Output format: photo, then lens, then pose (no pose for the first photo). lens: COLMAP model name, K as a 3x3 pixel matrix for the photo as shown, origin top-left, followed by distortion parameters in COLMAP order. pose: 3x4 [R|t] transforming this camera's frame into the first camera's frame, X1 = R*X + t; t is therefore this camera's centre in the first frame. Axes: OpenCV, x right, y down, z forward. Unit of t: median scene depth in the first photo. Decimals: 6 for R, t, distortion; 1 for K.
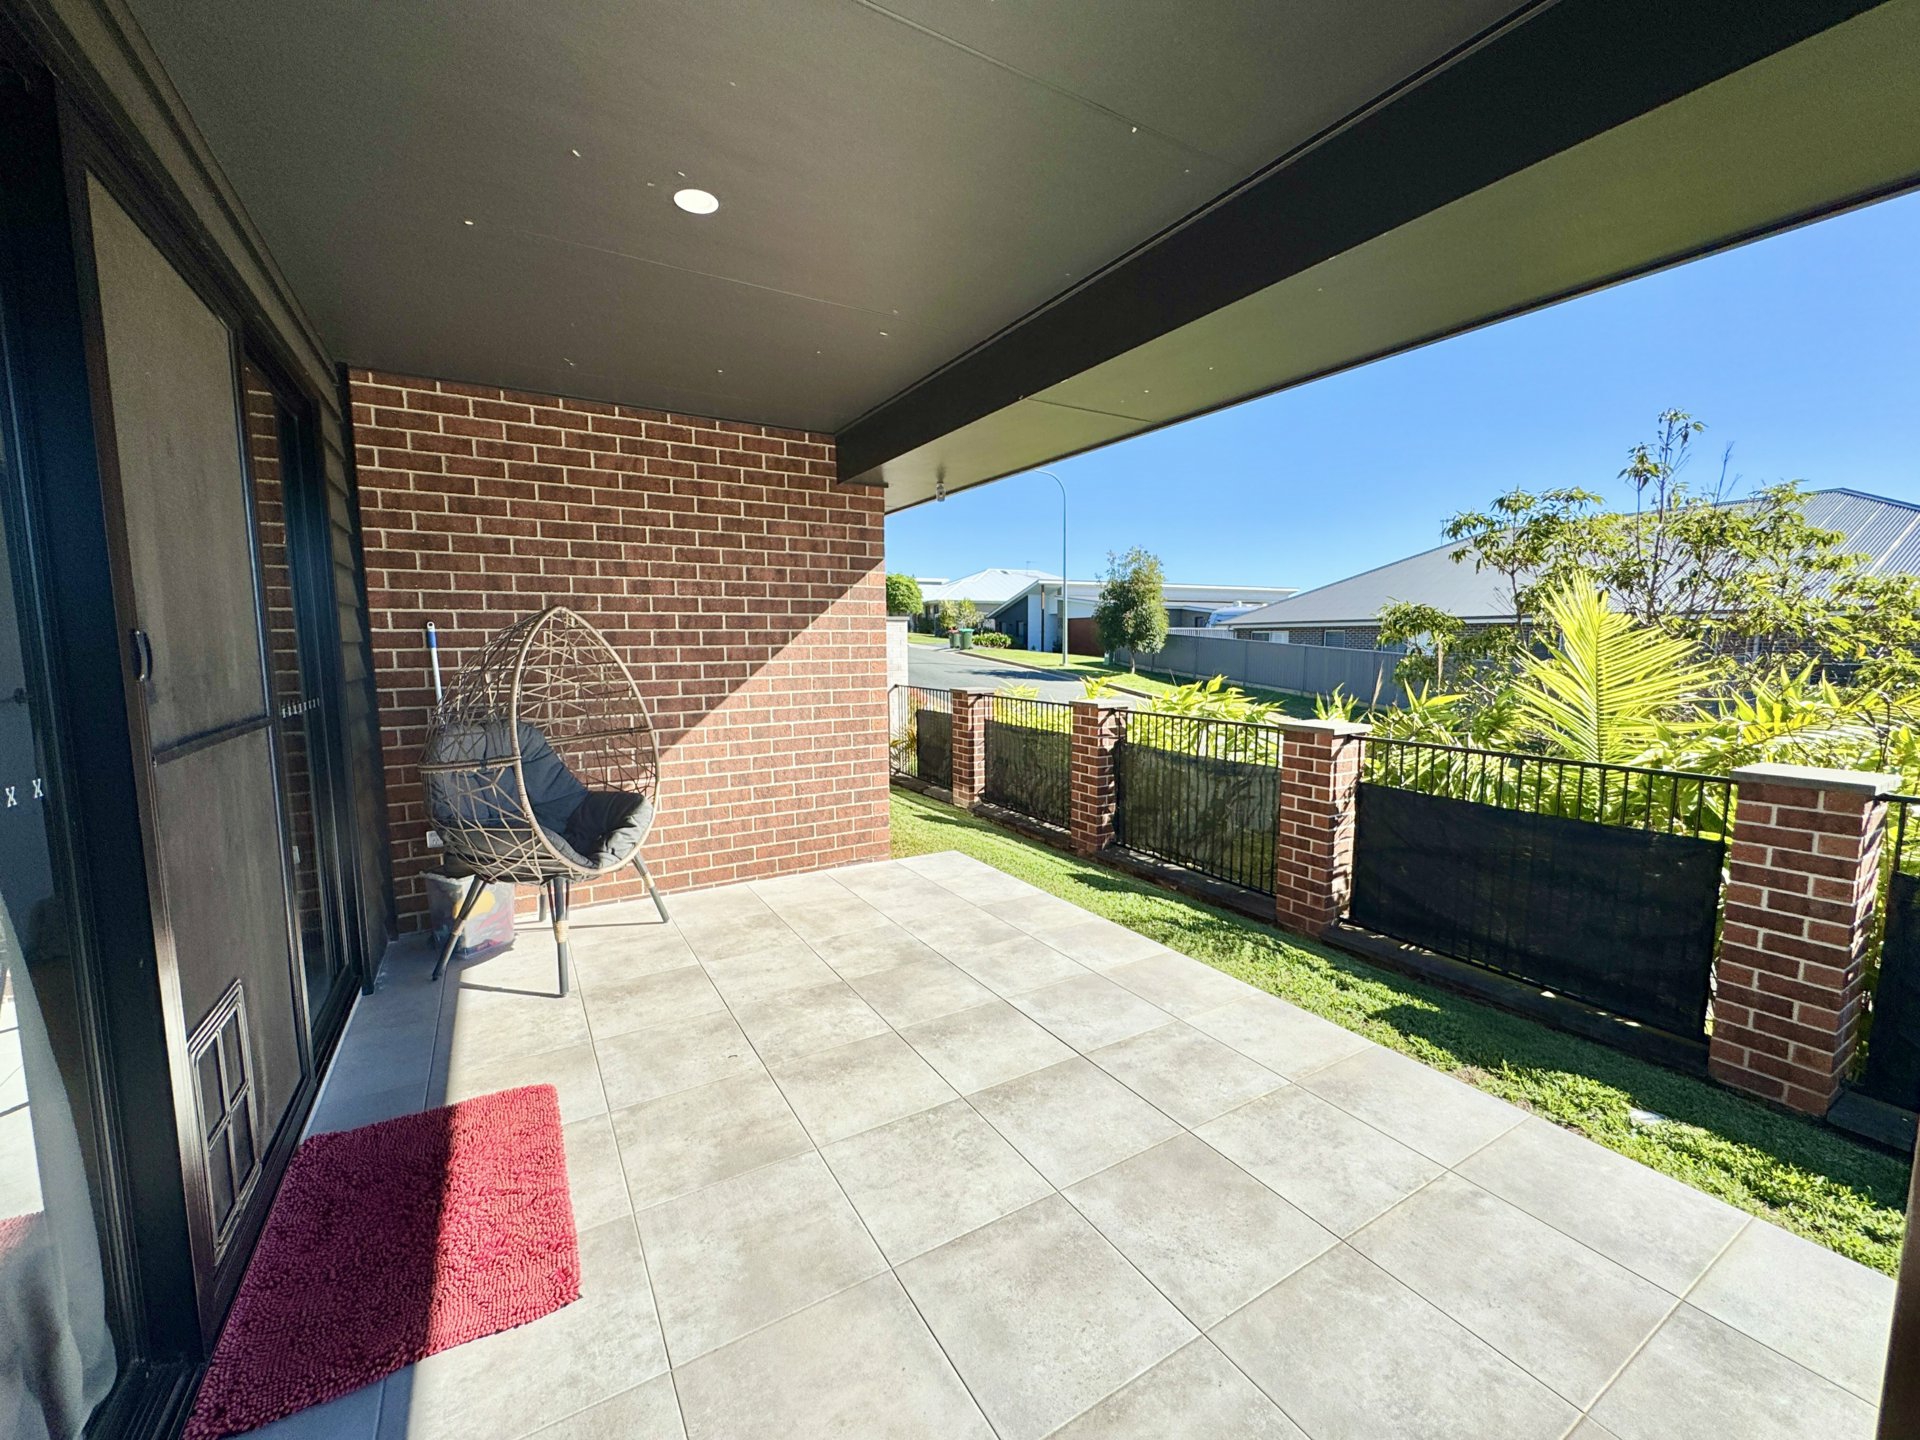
lens RADIAL K [[774.6, 0, 961.9], [0, 774.6, 720.7], [0, 0, 1]] dist [-0.004569, 0.000685]
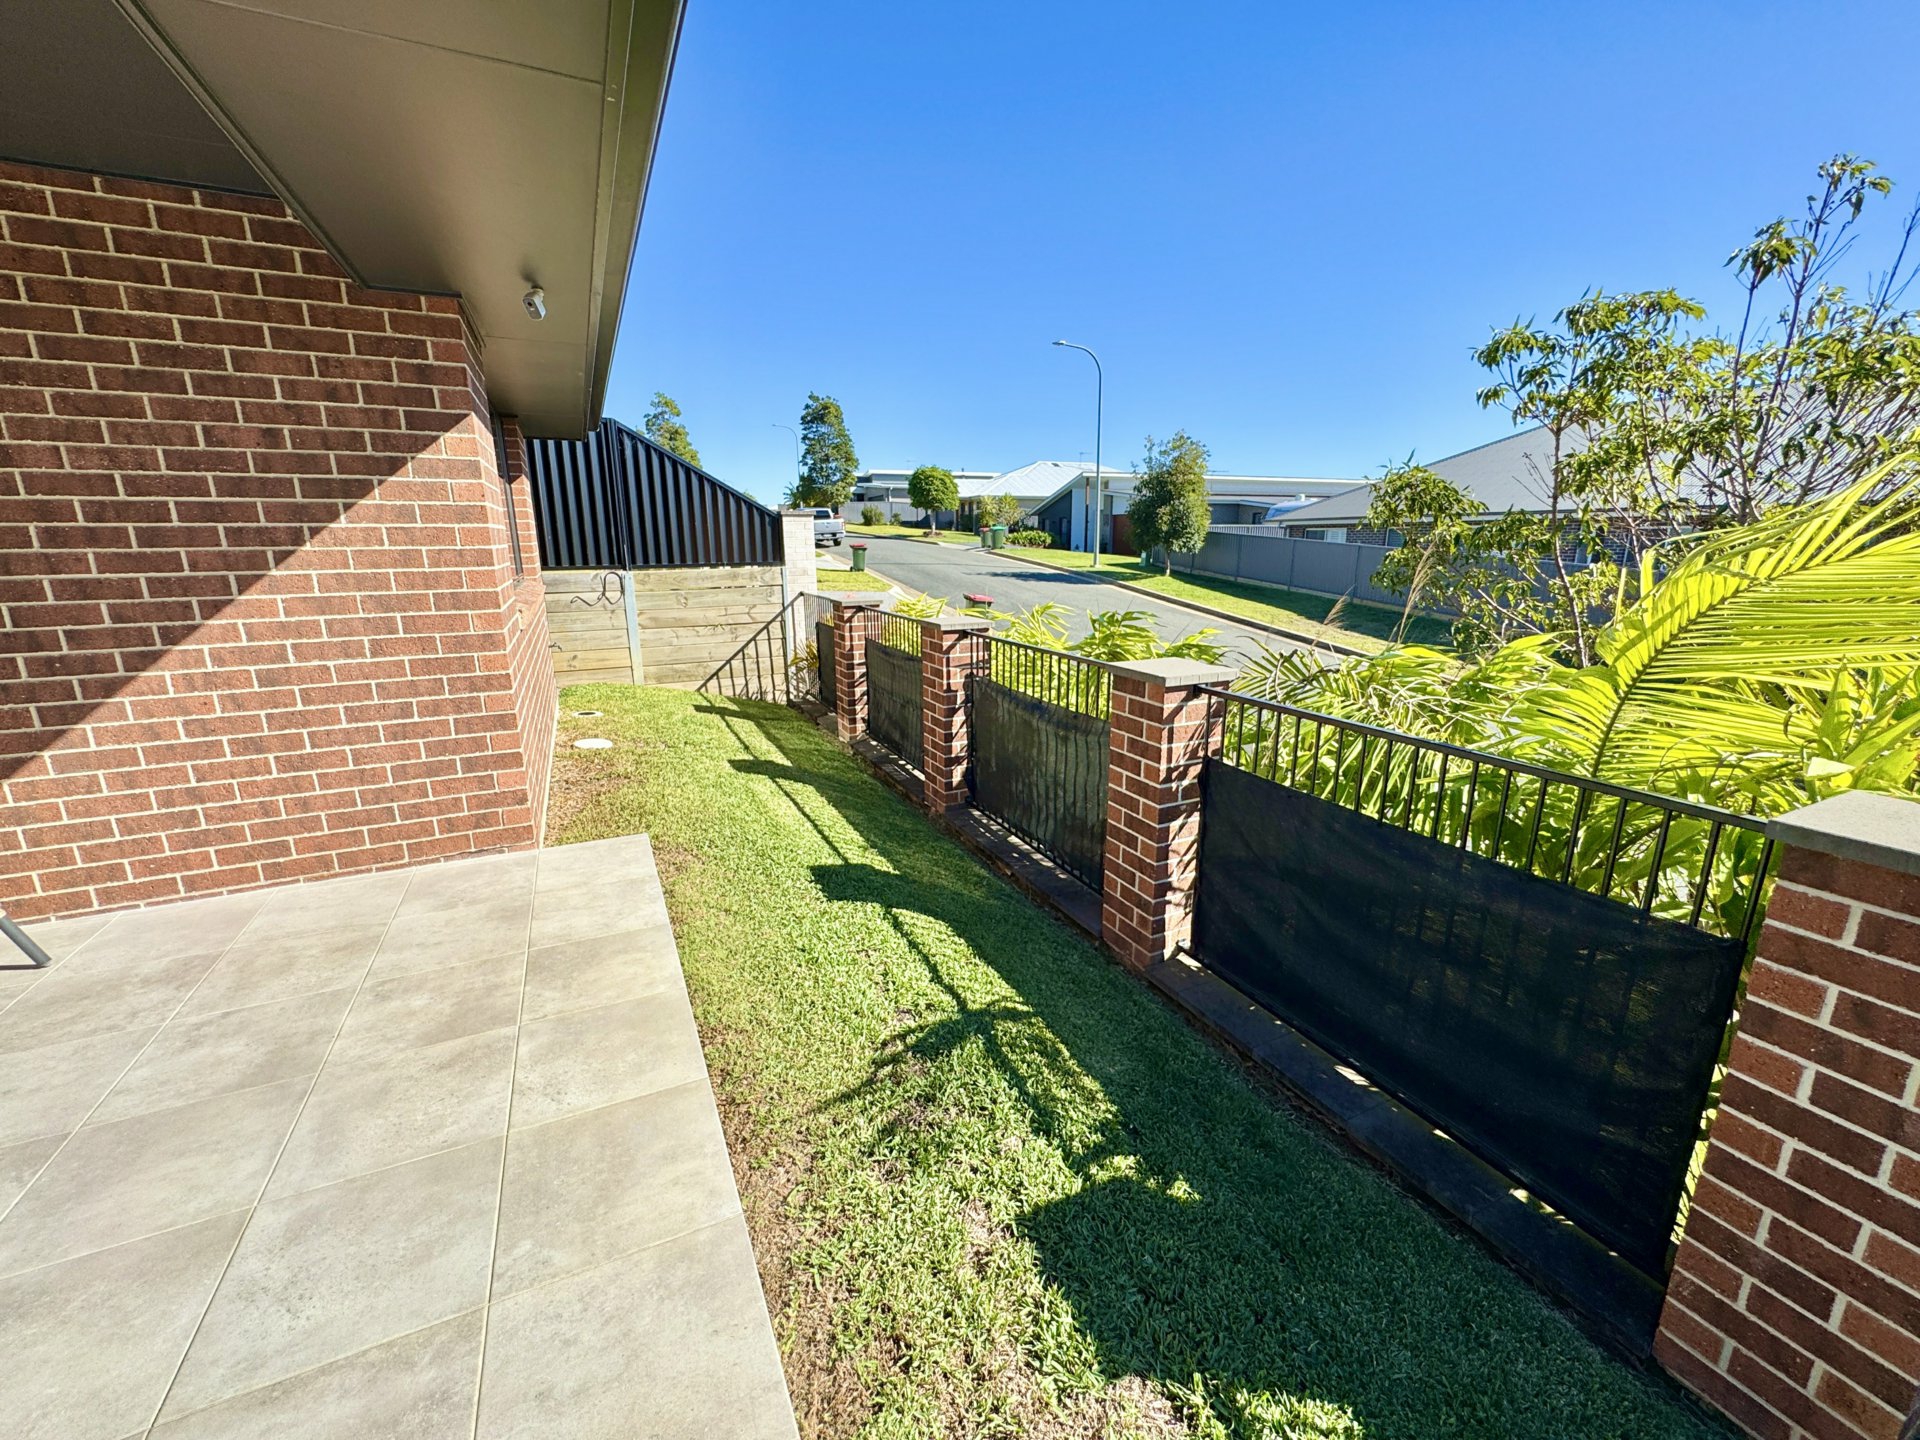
lens RADIAL K [[774.6, 0, 960.4], [0, 774.6, 723.1], [0, 0, 1]] dist [-0.004569, 0.000685]
pose [[0.996281, 0.018790, -0.084091, 0.358507], [-0.007735, 0.991496, 0.129907, -0.033806], [0.085817, -0.128773, 0.987954, 0.330637]]
